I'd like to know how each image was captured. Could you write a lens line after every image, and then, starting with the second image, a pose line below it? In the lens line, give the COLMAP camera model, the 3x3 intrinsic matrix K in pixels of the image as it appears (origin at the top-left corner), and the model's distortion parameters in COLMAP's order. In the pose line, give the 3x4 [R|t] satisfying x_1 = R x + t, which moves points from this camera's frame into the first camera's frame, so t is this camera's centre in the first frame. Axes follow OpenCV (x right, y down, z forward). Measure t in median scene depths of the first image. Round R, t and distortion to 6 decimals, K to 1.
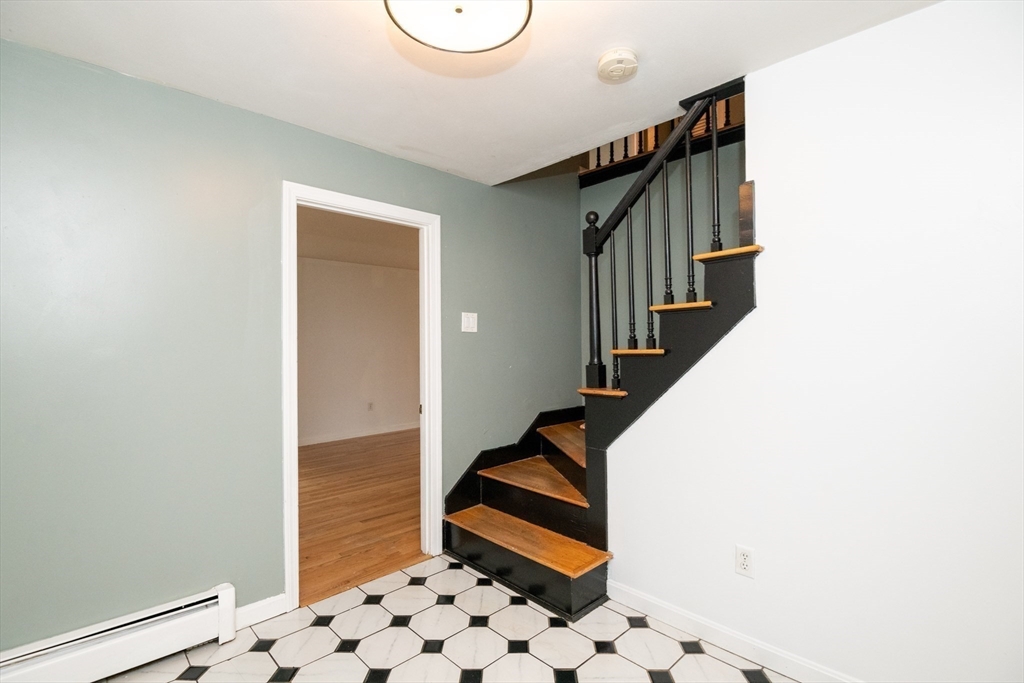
lens RADIAL K [[474.5, 0, 512.0], [0, 474.5, 341.5], [0, 0, 1]] dist [0.003348, 0.000160]
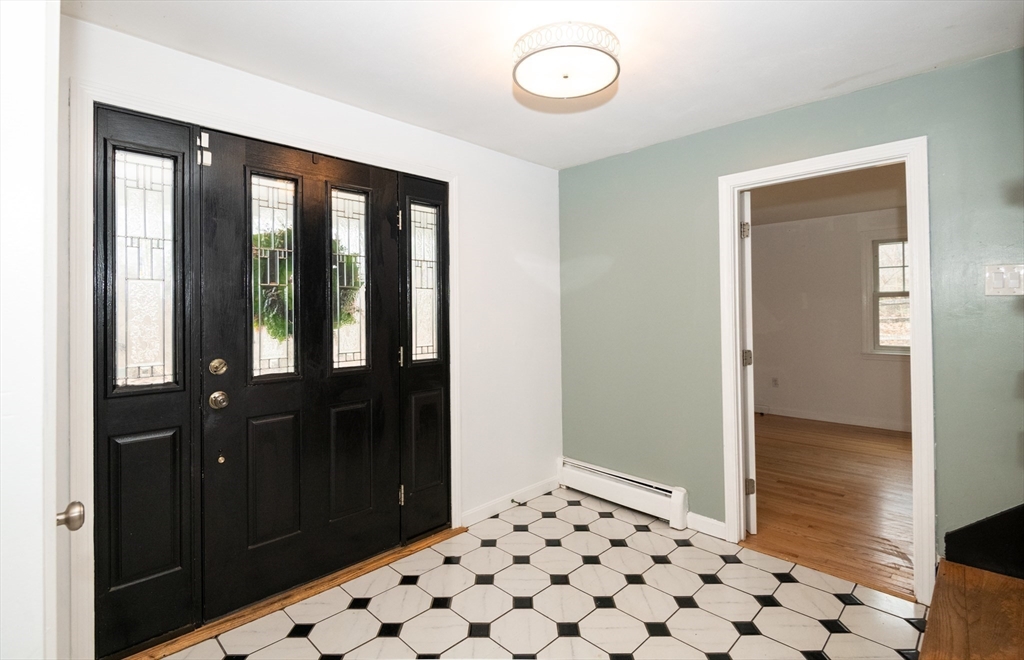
lens RADIAL K [[461.0, 0, 515.3], [0, 461.0, 307.3], [0, 0, 1]] dist [-0.001026, -0.000081]
pose [[0.038665, -0.005701, -0.999236, 0.628823], [0.010107, 0.999935, -0.005313, -0.008928], [0.999201, -0.009894, 0.038720, 0.420277]]
